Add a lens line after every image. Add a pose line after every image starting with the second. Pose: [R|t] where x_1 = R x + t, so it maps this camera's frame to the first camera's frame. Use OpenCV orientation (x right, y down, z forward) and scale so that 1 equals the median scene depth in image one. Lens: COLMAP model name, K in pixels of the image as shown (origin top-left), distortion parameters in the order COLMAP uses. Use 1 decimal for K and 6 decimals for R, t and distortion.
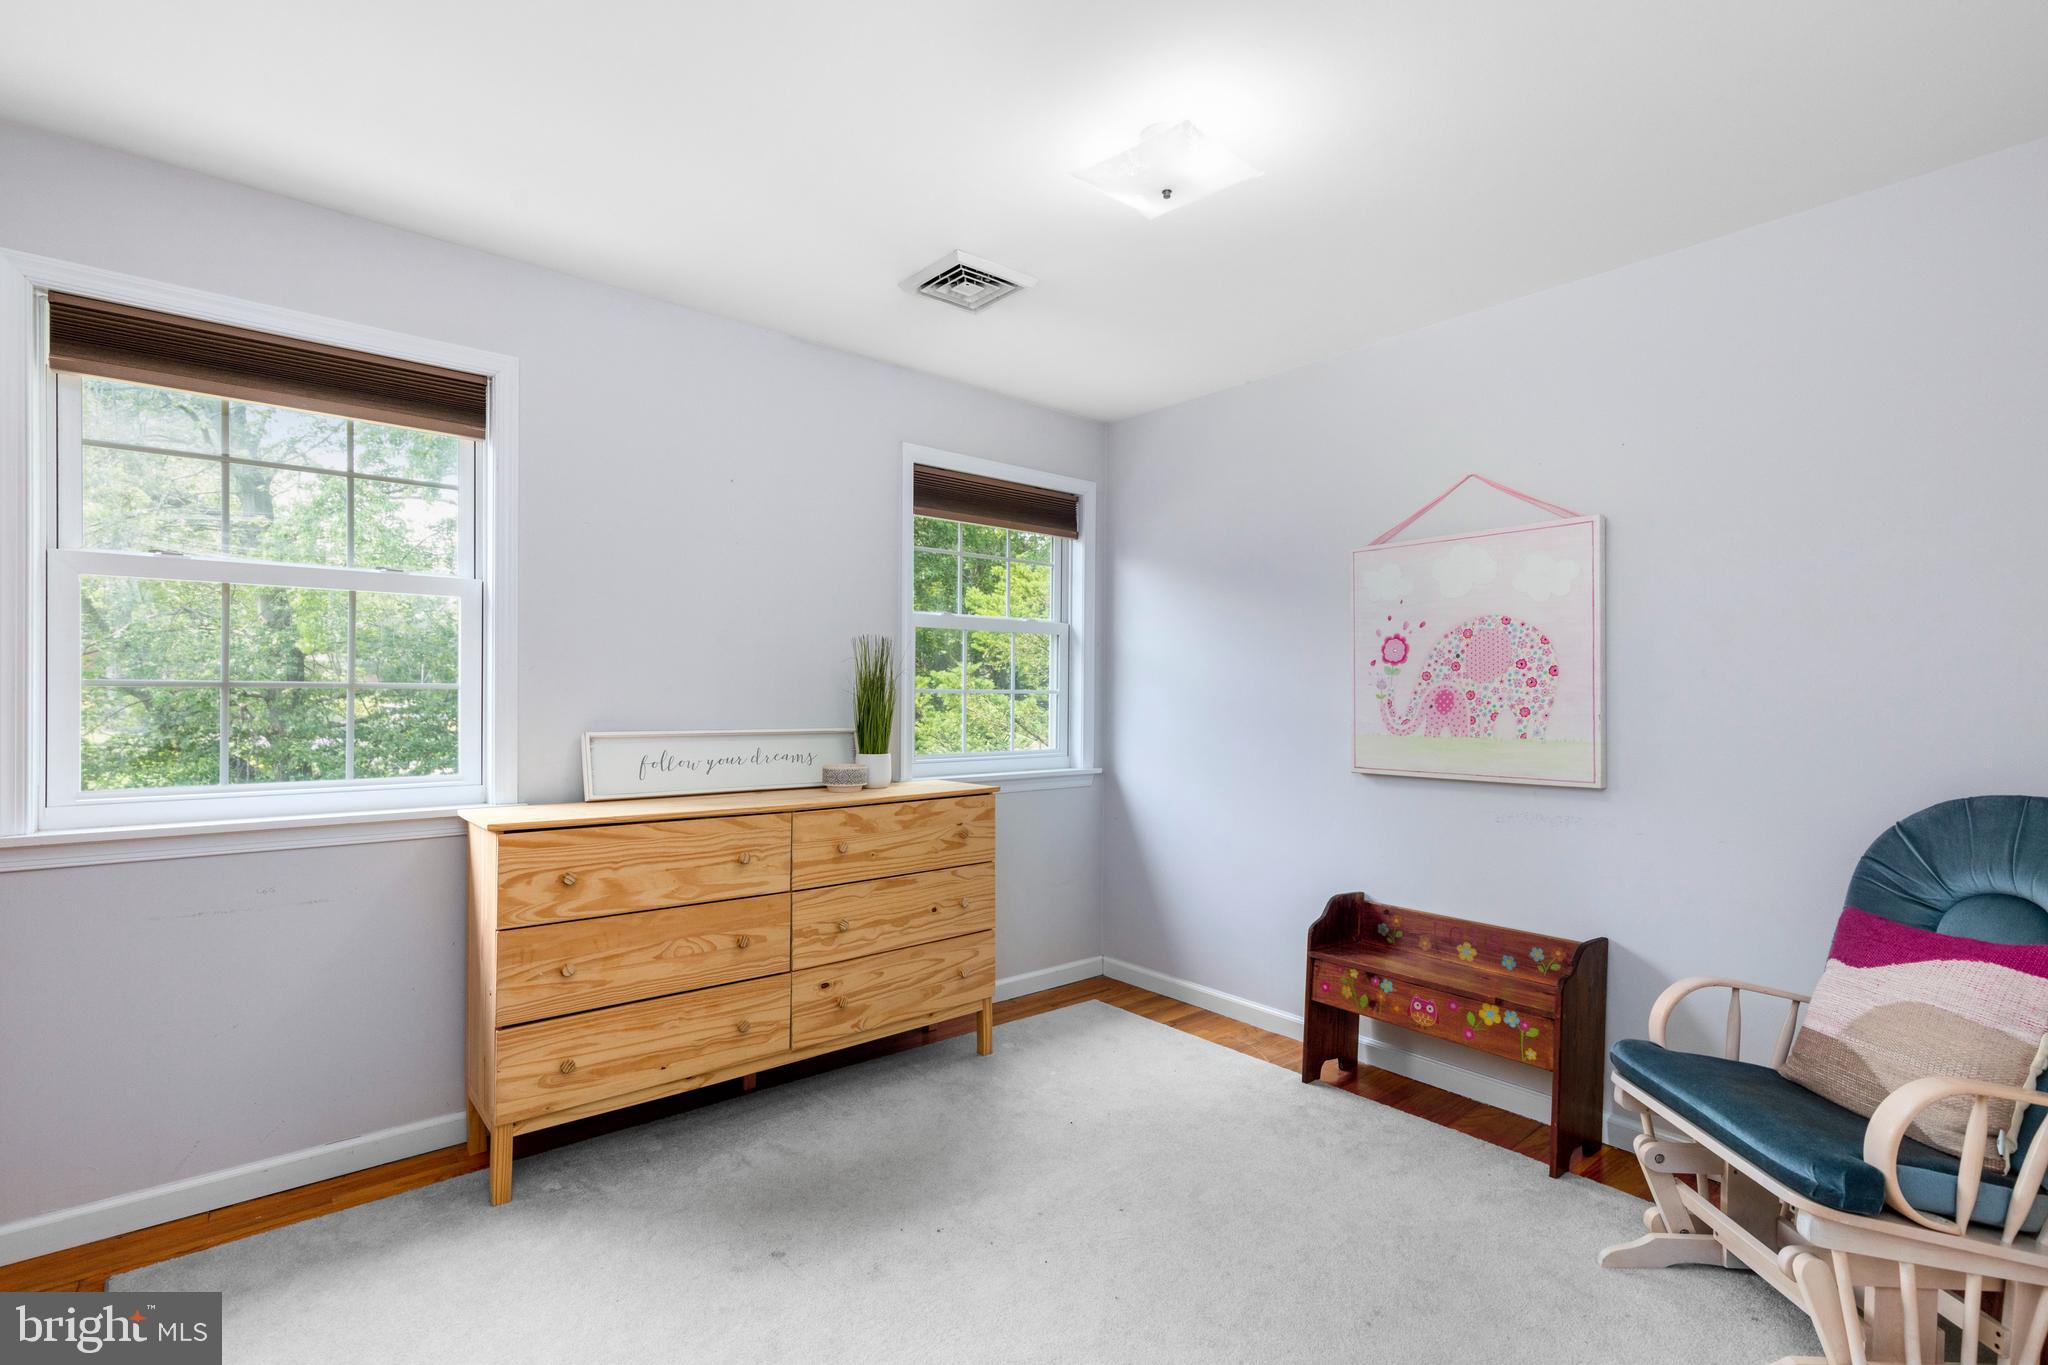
lens RADIAL K [[939.0, 0, 1034.7], [0, 939.0, 696.9], [0, 0, 1]] dist [0.012574, -0.001396]
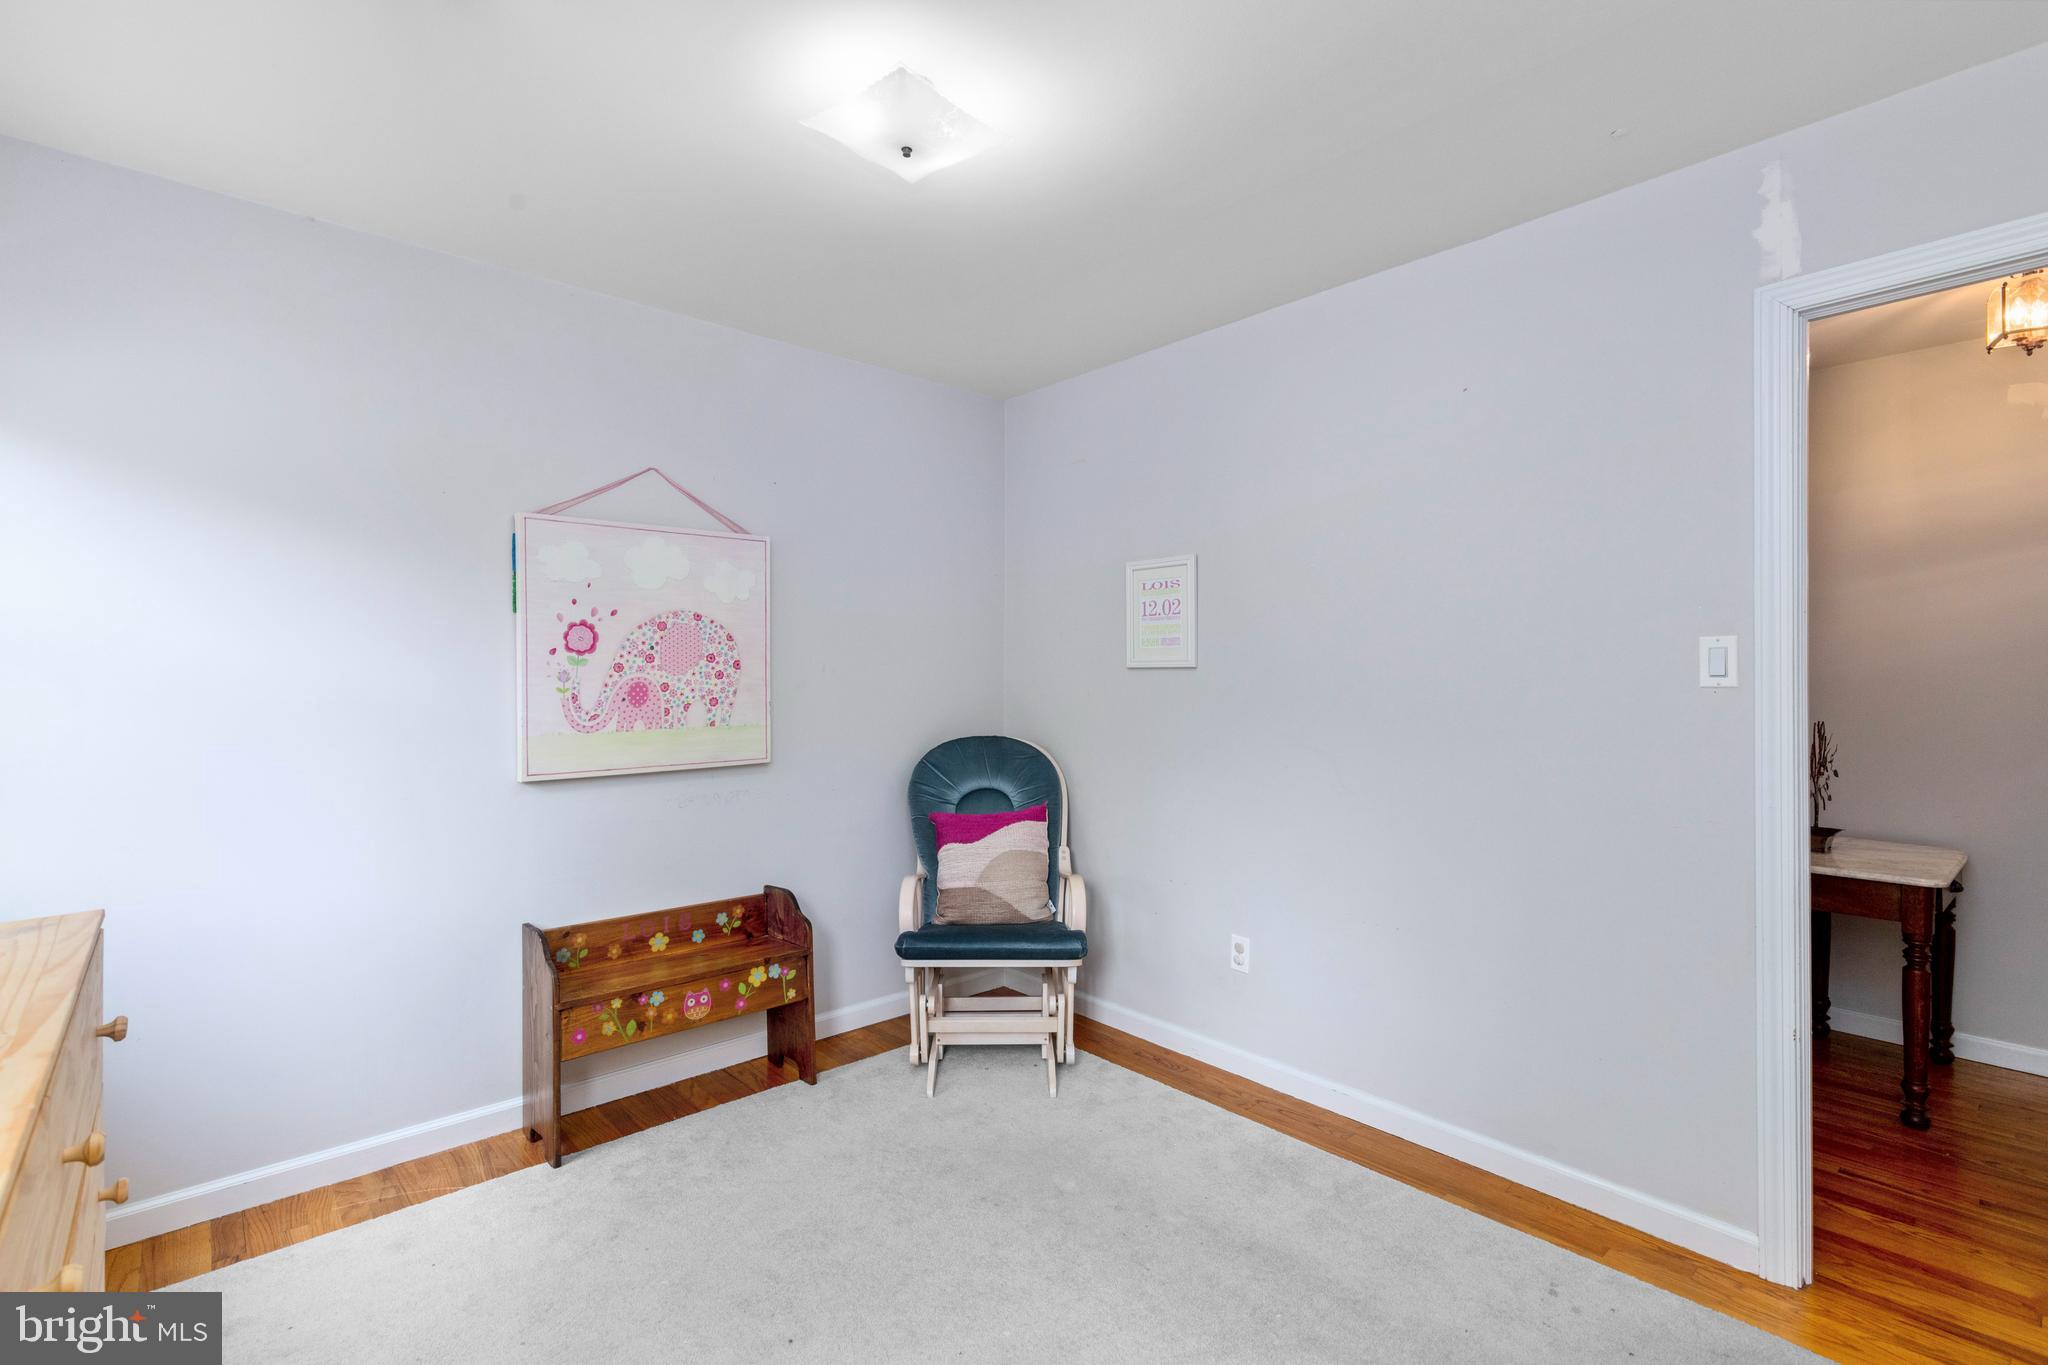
lens RADIAL K [[939.0, 0, 1007.8], [0, 939.0, 678.6], [0, 0, 1]] dist [0.012574, -0.001396]
pose [[-0.024806, -0.004680, 0.999681, -0.565519], [0.007542, 0.999960, 0.004869, -0.013424], [-0.999664, 0.007661, -0.024770, 0.663933]]
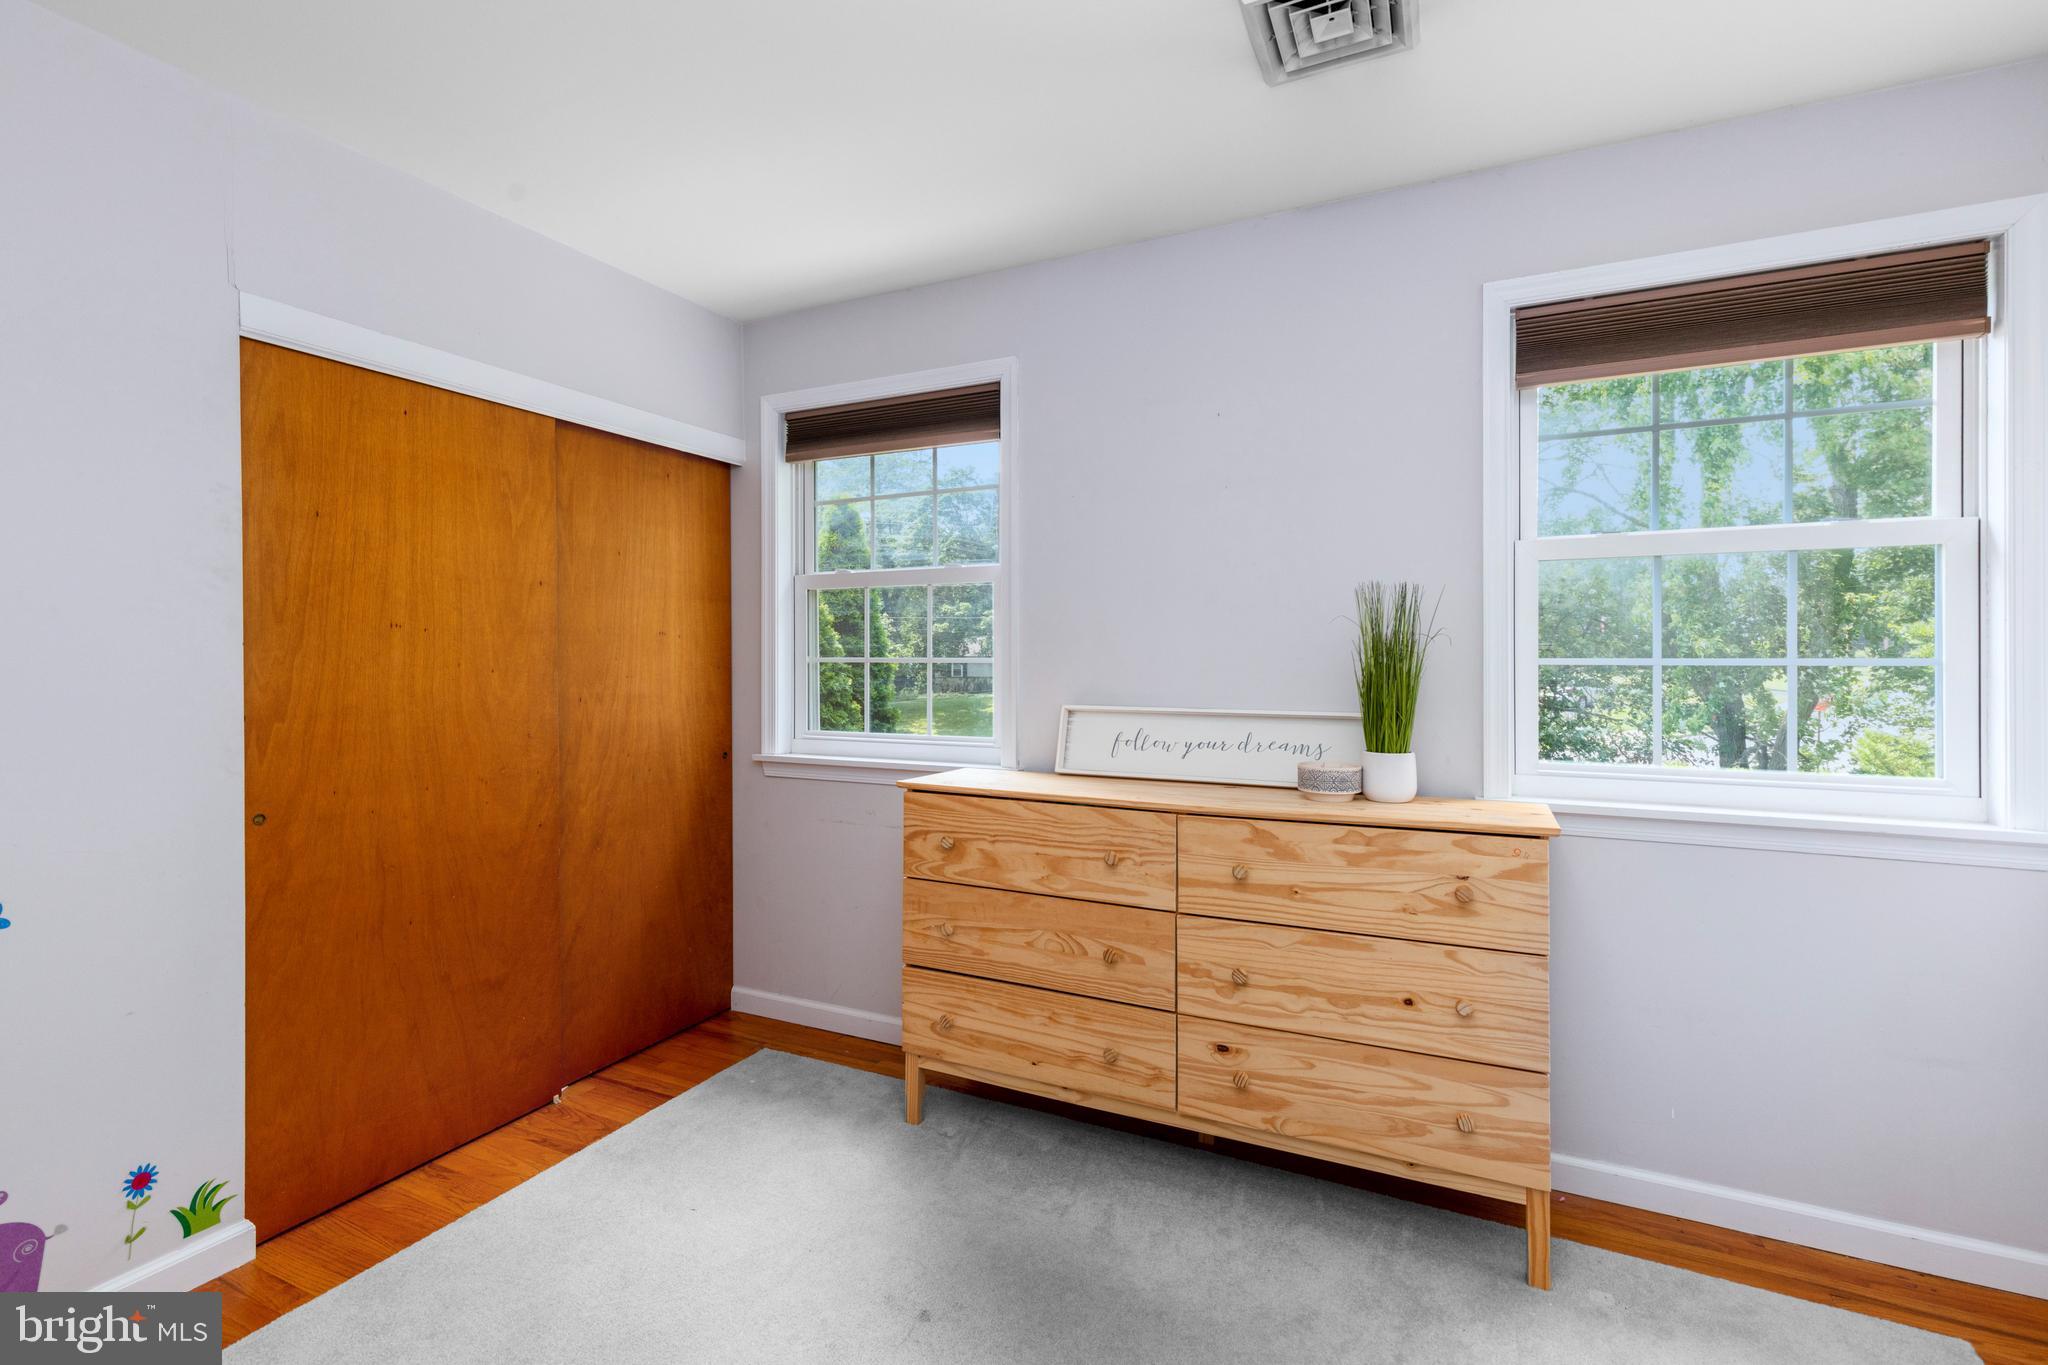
lens RADIAL K [[939.0, 0, 991.3], [0, 939.0, 658.5], [0, 0, 1]] dist [0.012574, -0.001396]
pose [[0.399783, -0.008199, -0.916573, 0.400122], [-0.003042, 0.999943, -0.010272, -0.001278], [0.916605, 0.006895, 0.399735, 0.513875]]
